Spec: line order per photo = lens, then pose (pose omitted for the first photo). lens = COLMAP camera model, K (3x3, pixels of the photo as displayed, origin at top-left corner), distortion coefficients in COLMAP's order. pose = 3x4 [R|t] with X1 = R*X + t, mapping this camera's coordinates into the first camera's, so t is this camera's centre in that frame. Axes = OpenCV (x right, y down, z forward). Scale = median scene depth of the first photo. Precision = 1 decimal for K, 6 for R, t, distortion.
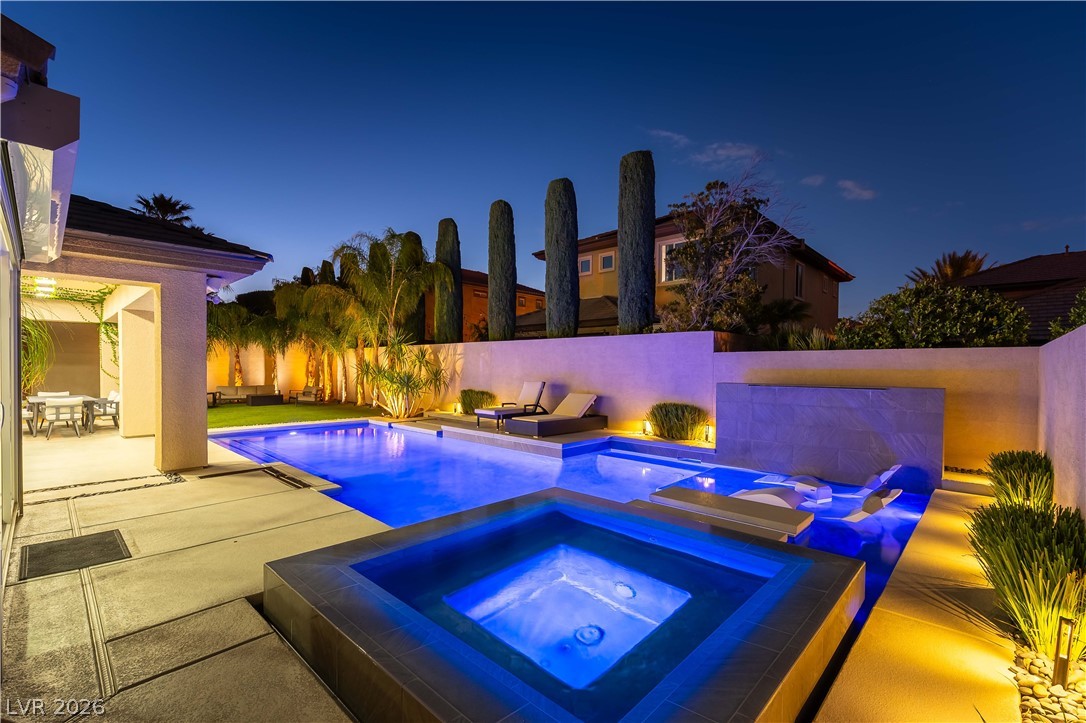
lens RADIAL K [[472.8, 0, 545.9], [0, 472.8, 365.9], [0, 0, 1]] dist [-0.001051, -0.000161]
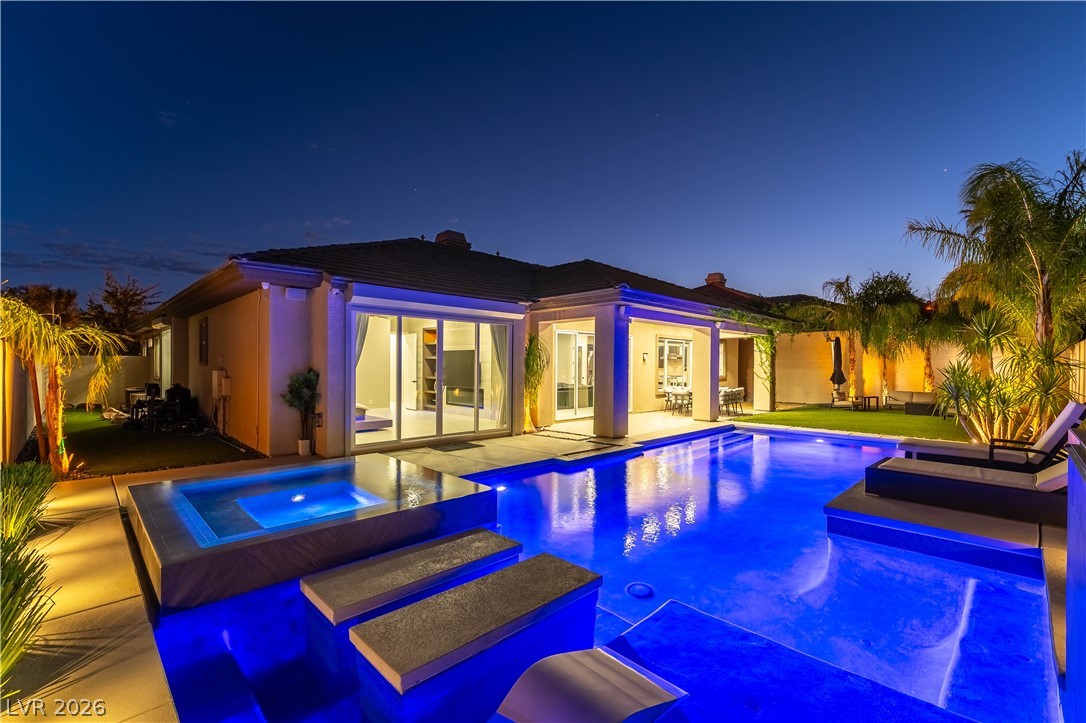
lens RADIAL K [[472.8, 0, 545.7], [0, 472.8, 364.5], [0, 0, 1]] dist [-0.001051, -0.000161]
pose [[-0.033864, -0.005596, -0.999411, 0.542647], [-0.003404, 0.999979, -0.005484, -0.004507], [0.999421, 0.003217, -0.033882, 0.608268]]
